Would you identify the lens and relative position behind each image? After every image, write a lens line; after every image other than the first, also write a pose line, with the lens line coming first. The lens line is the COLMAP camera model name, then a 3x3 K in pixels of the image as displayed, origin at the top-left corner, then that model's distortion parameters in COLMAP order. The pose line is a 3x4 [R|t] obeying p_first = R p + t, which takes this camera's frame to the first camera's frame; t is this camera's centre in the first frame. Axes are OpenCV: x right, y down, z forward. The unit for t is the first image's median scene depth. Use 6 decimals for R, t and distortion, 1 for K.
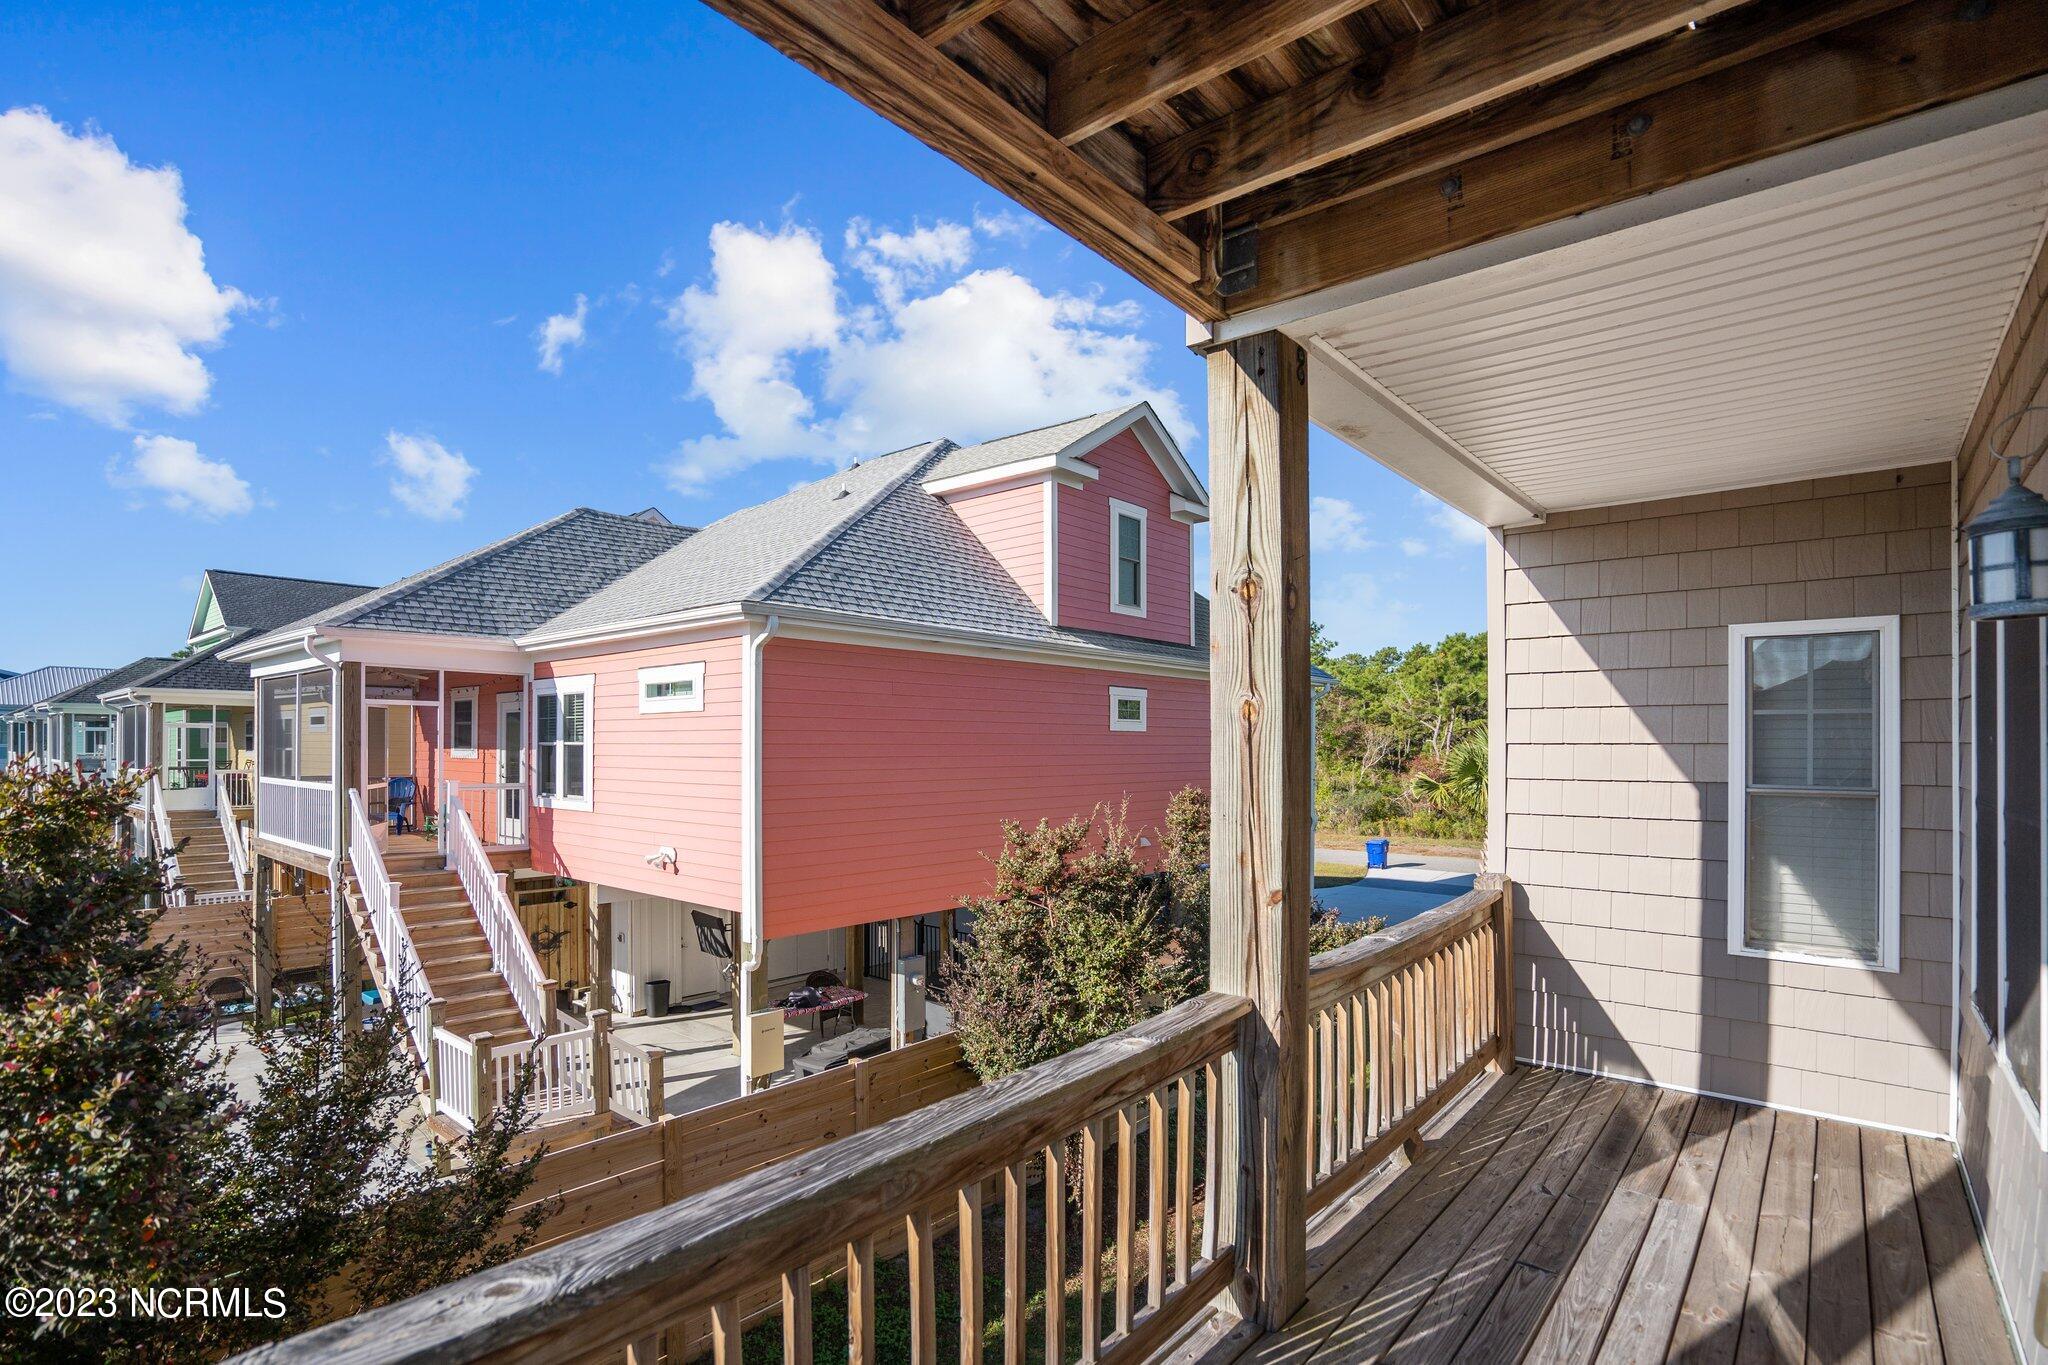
lens RADIAL K [[981.2, 0, 1014.8], [0, 981.2, 730.2], [0, 0, 1]] dist [-0.024192, 0.000727]
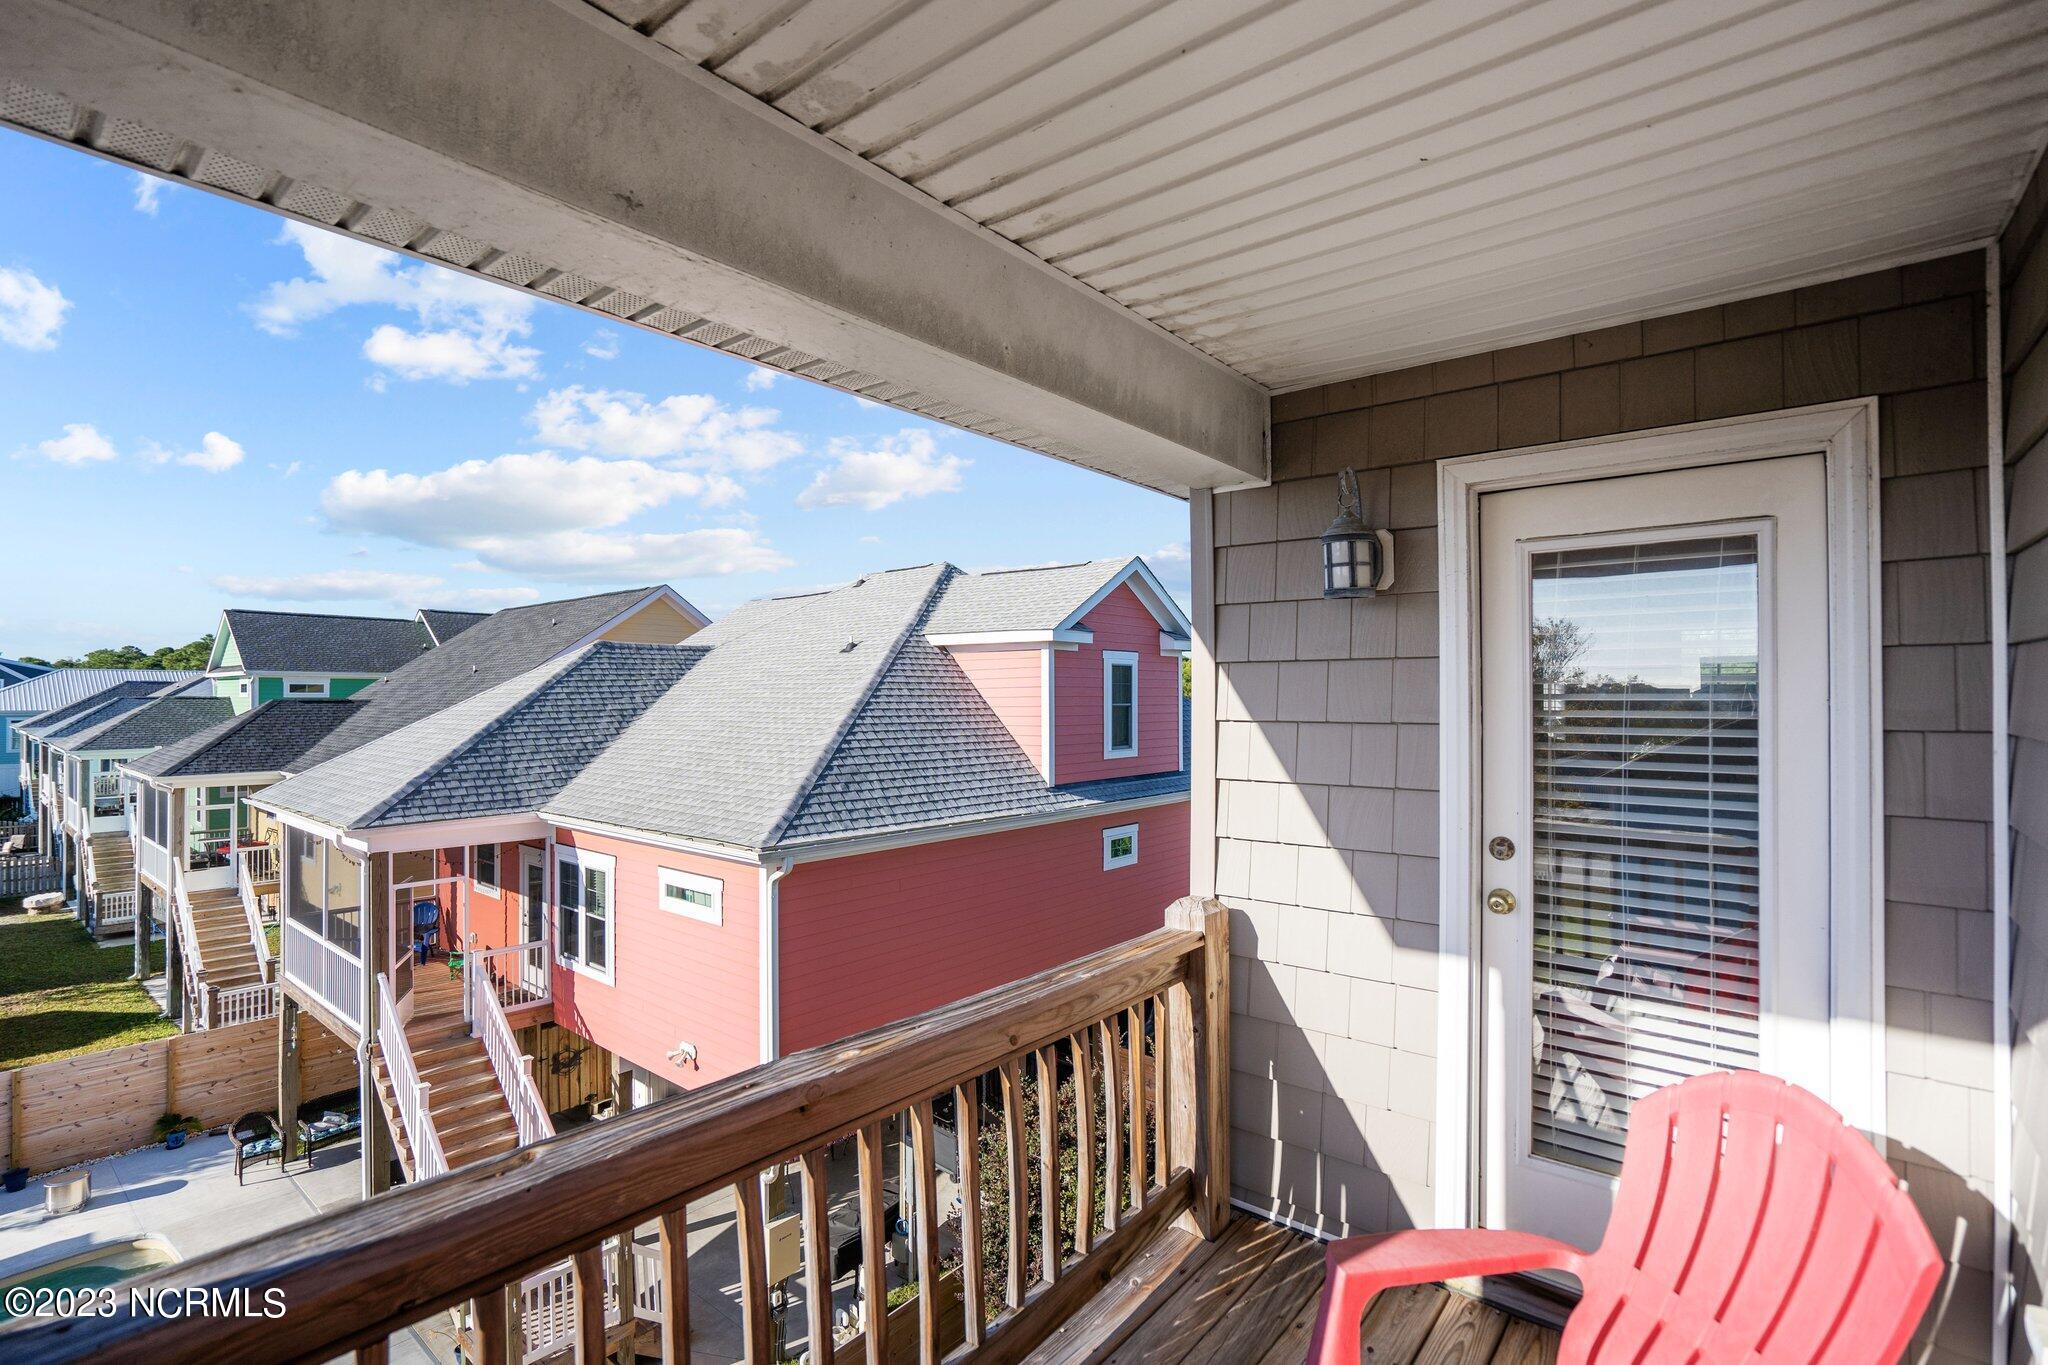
lens RADIAL K [[935.5, 0, 1017.2], [0, 935.5, 677.1], [0, 0, 1]] dist [-0.003243, 0.000810]
pose [[0.999939, -0.002445, 0.010791, -0.007128], [0.002390, 0.999984, 0.005074, -0.232186], [-0.010803, -0.005048, 0.999929, -0.009728]]
